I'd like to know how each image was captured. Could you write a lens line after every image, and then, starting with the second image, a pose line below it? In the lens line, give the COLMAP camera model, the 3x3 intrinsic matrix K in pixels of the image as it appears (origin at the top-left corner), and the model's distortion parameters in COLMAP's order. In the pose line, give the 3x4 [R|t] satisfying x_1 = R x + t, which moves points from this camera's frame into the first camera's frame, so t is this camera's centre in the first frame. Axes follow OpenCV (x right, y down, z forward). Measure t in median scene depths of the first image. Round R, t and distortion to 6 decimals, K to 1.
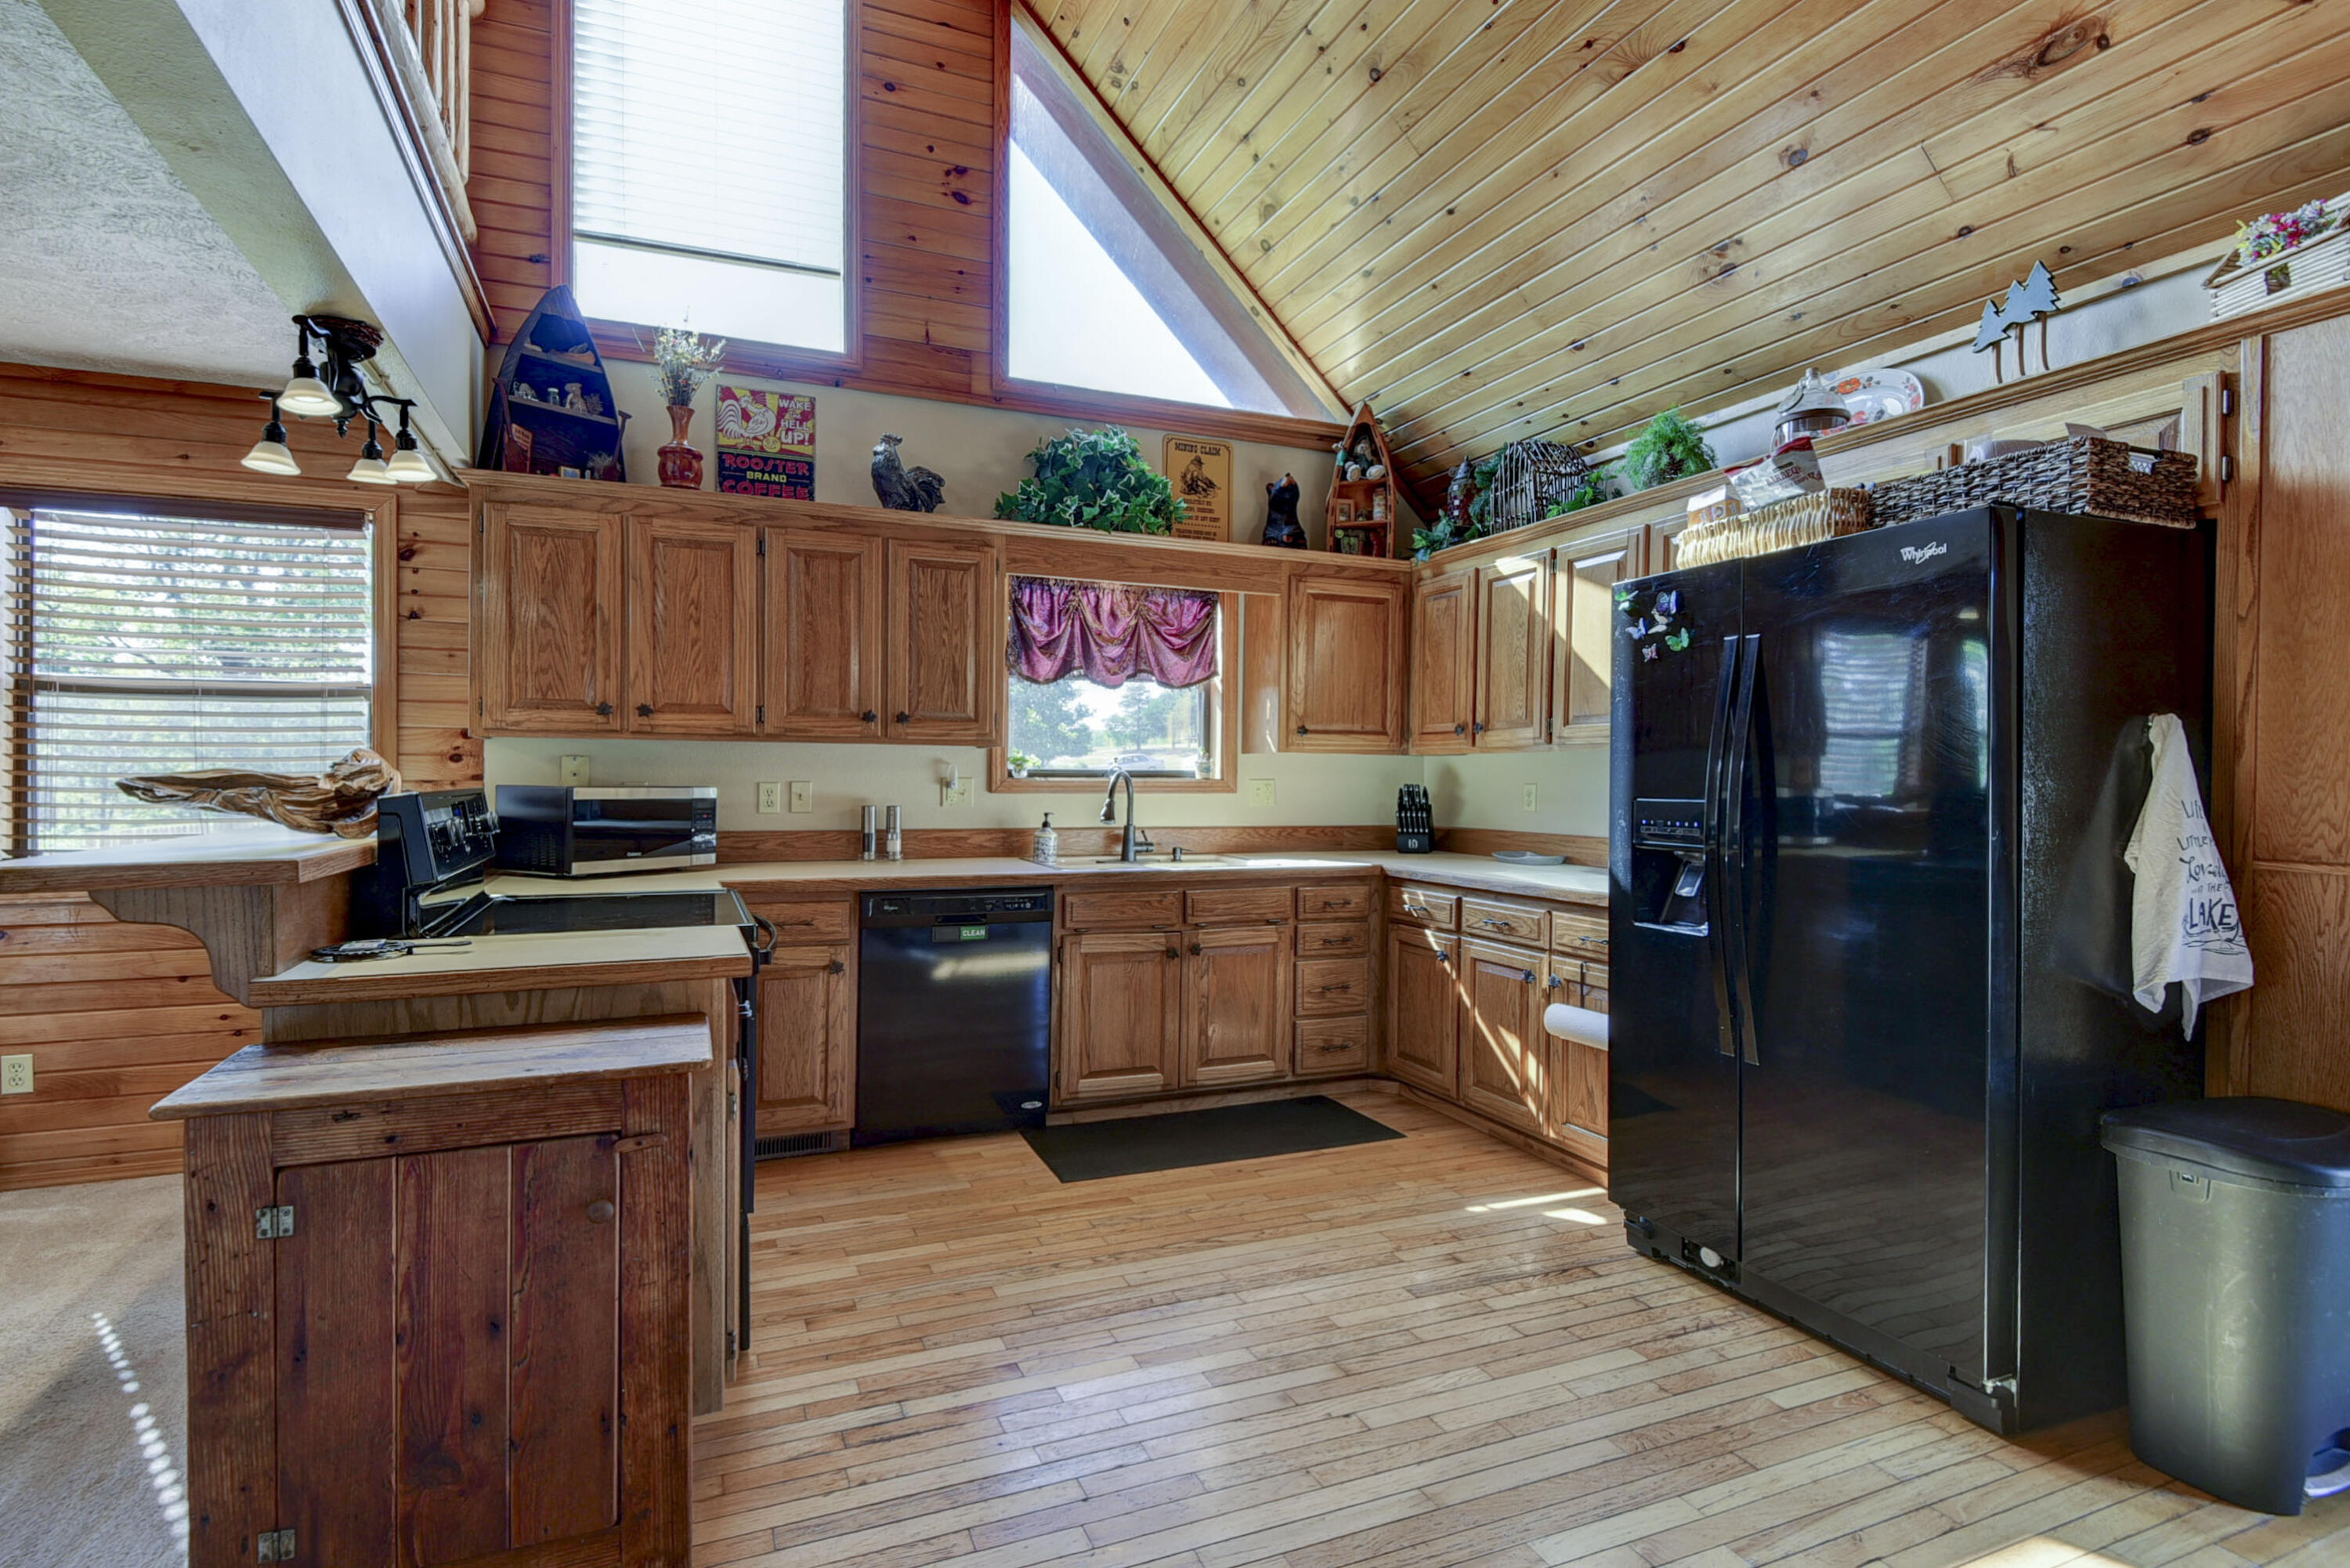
lens RADIAL K [[1076.0, 0, 1204.5], [0, 1076.0, 790.3], [0, 0, 1]] dist [0.022307, -0.018645]
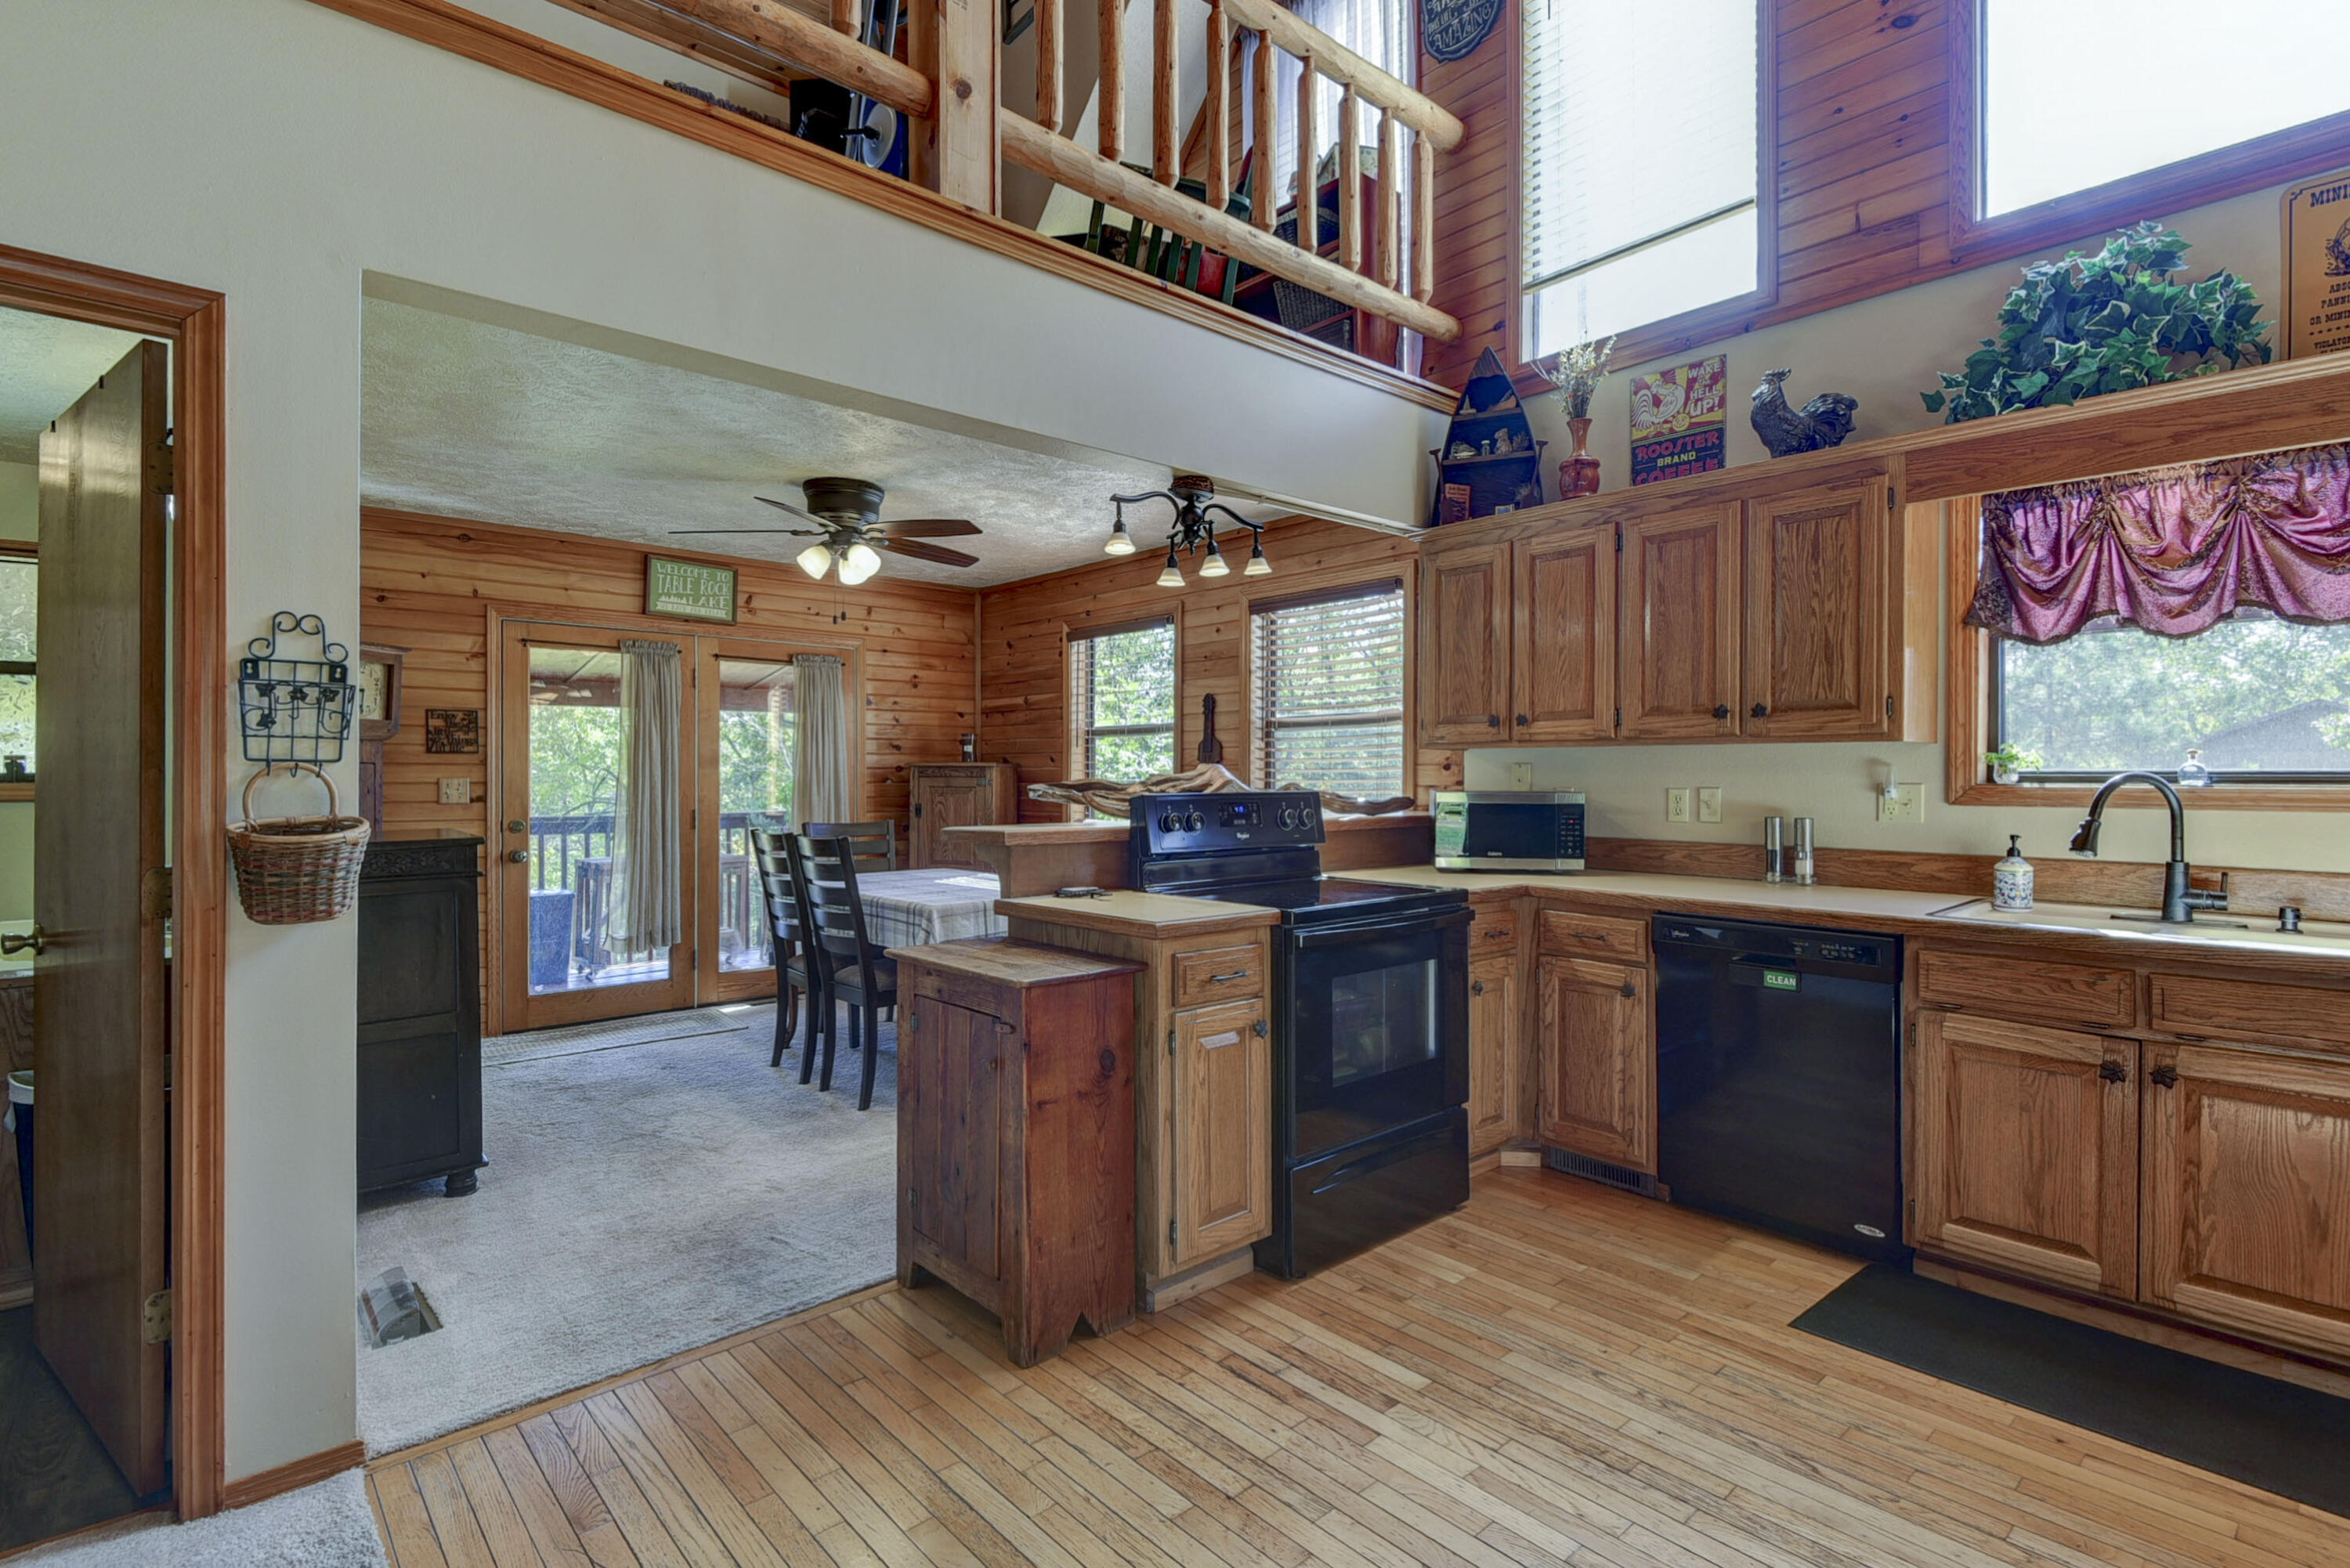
lens RADIAL K [[1162.7, 0, 1131.8], [0, 1162.7, 769.9], [0, 0, 1]] dist [0.021747, -0.017666]
pose [[0.309633, -0.010021, -0.950803, 0.413071], [-0.010322, 0.999850, -0.013899, -0.004274], [0.950800, 0.014118, 0.309483, 0.255646]]
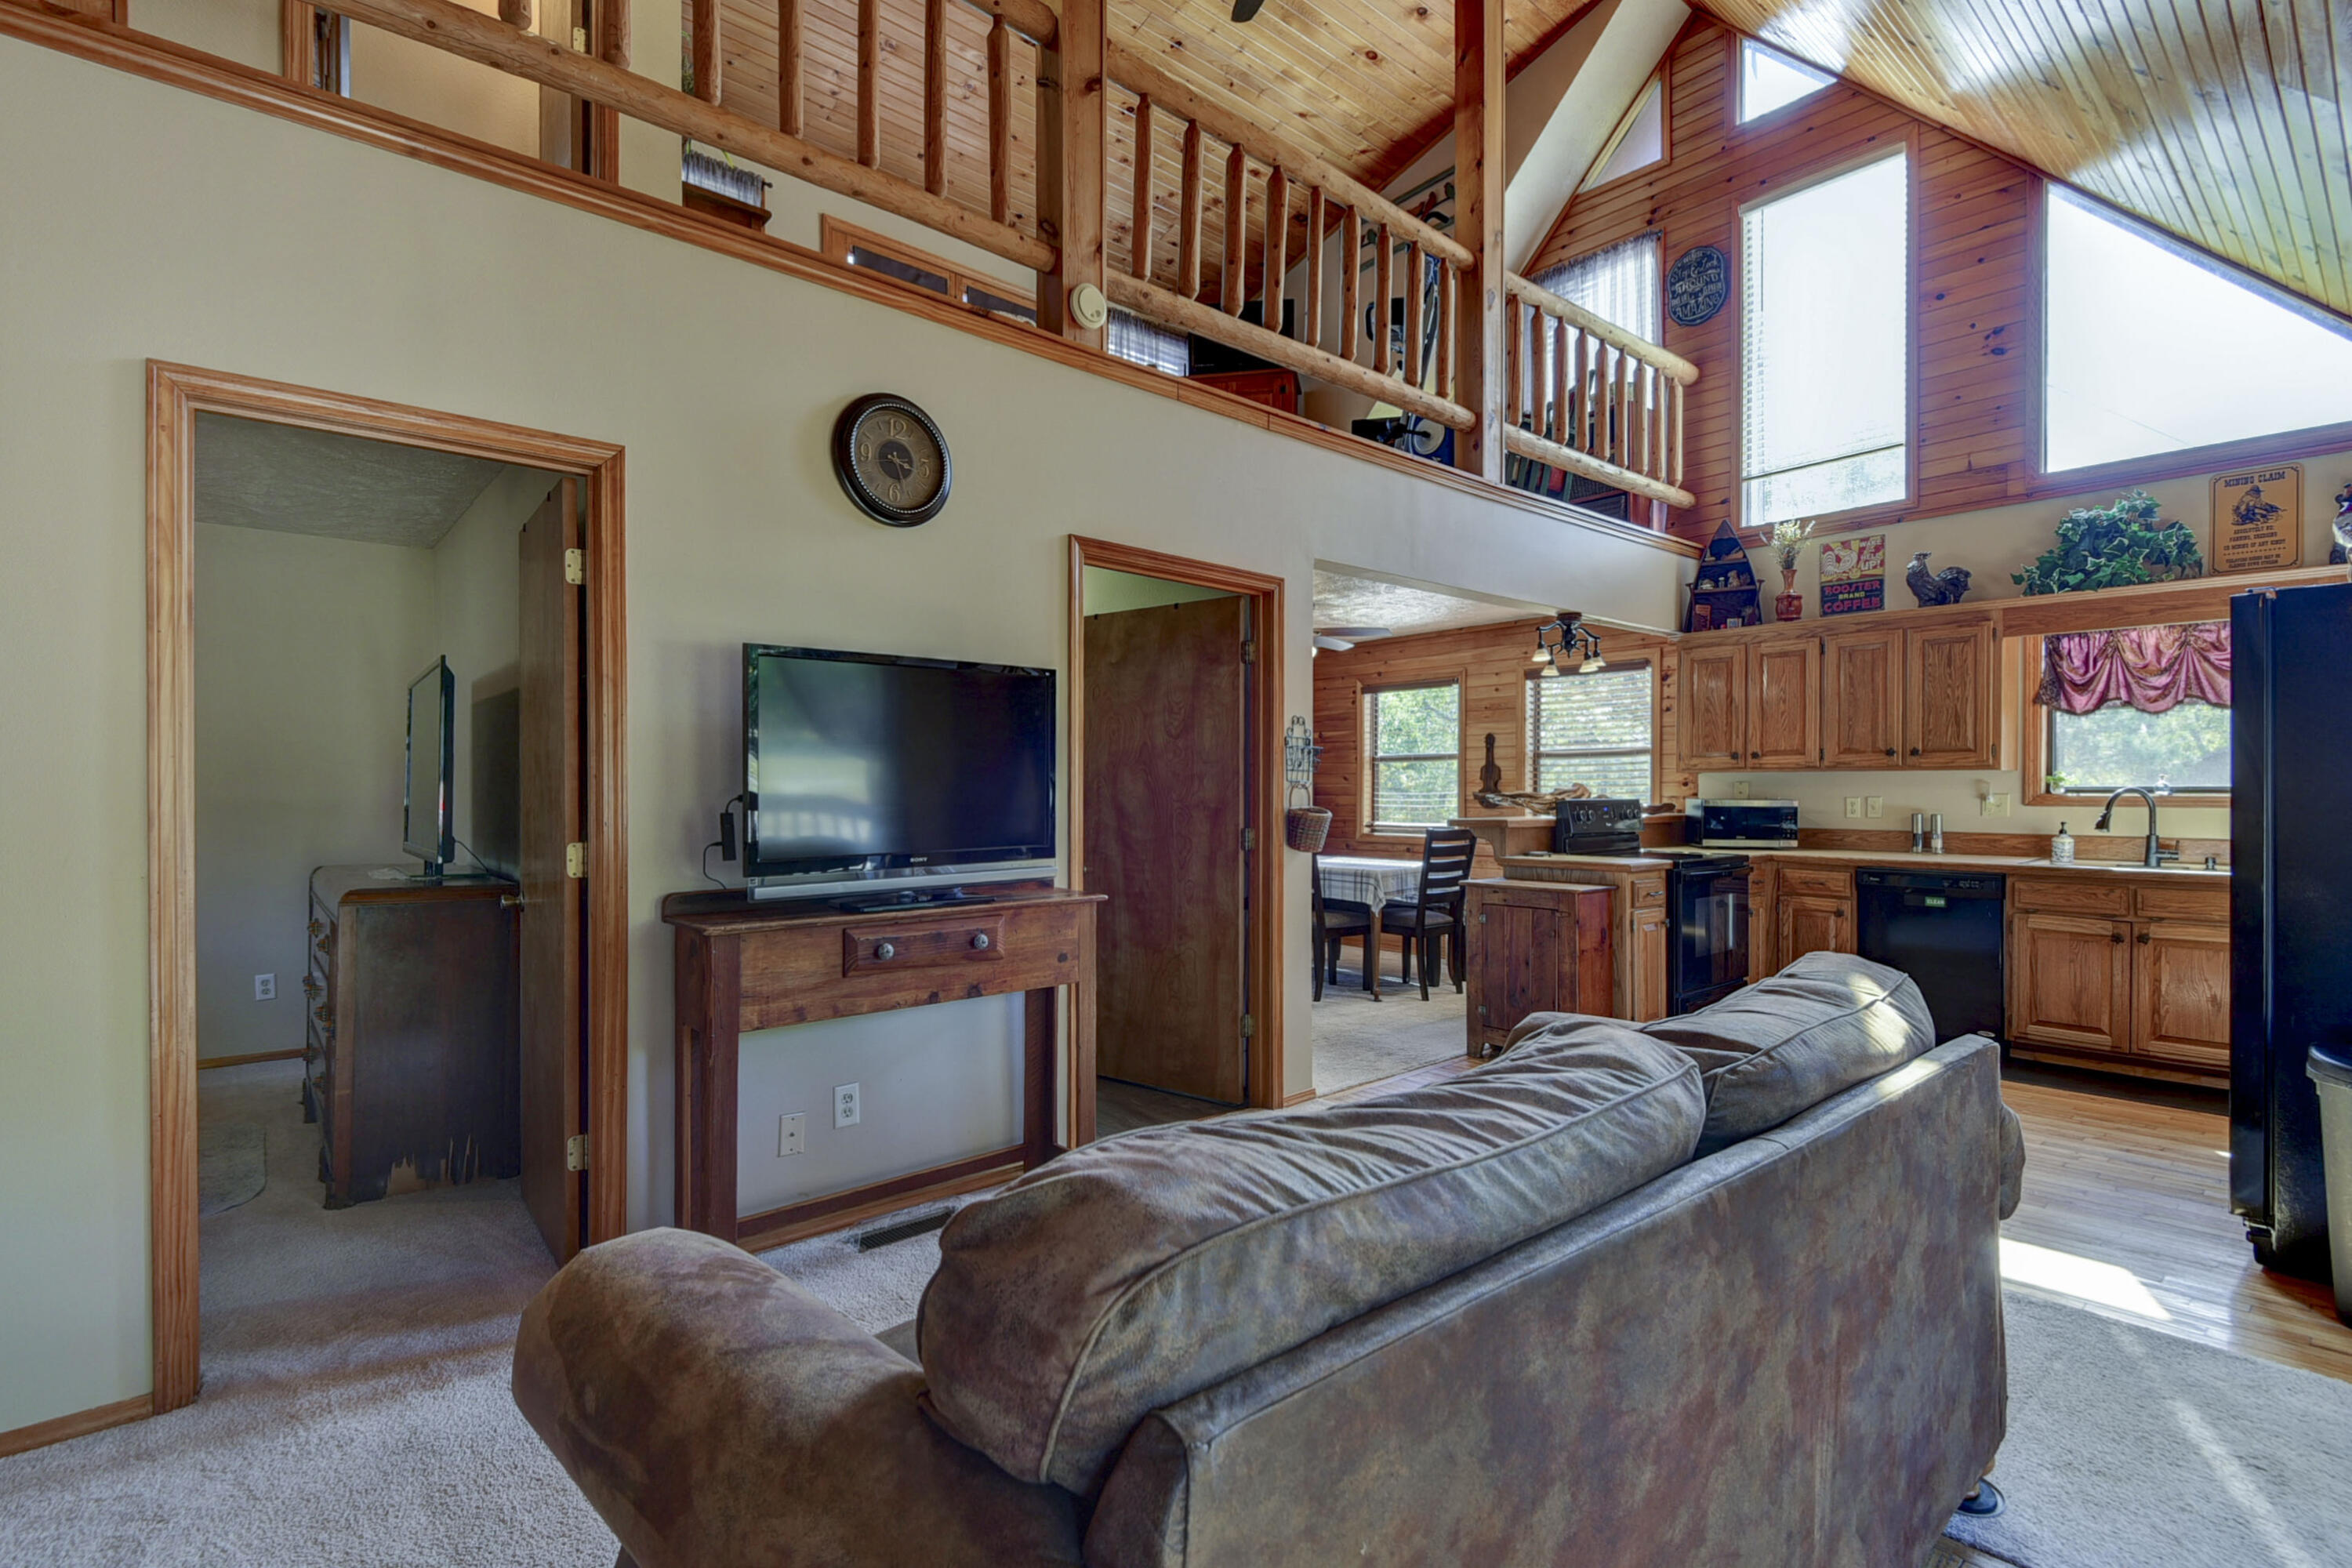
lens RADIAL K [[1077.0, 0, 1205.5], [0, 1077.0, 790.3], [0, 0, 1]] dist [0.022307, -0.018645]
pose [[0.306542, -0.006943, -0.951832, 0.783772], [-0.009999, 0.999895, -0.010514, 0.008292], [0.951805, 0.012740, 0.306440, -0.334337]]
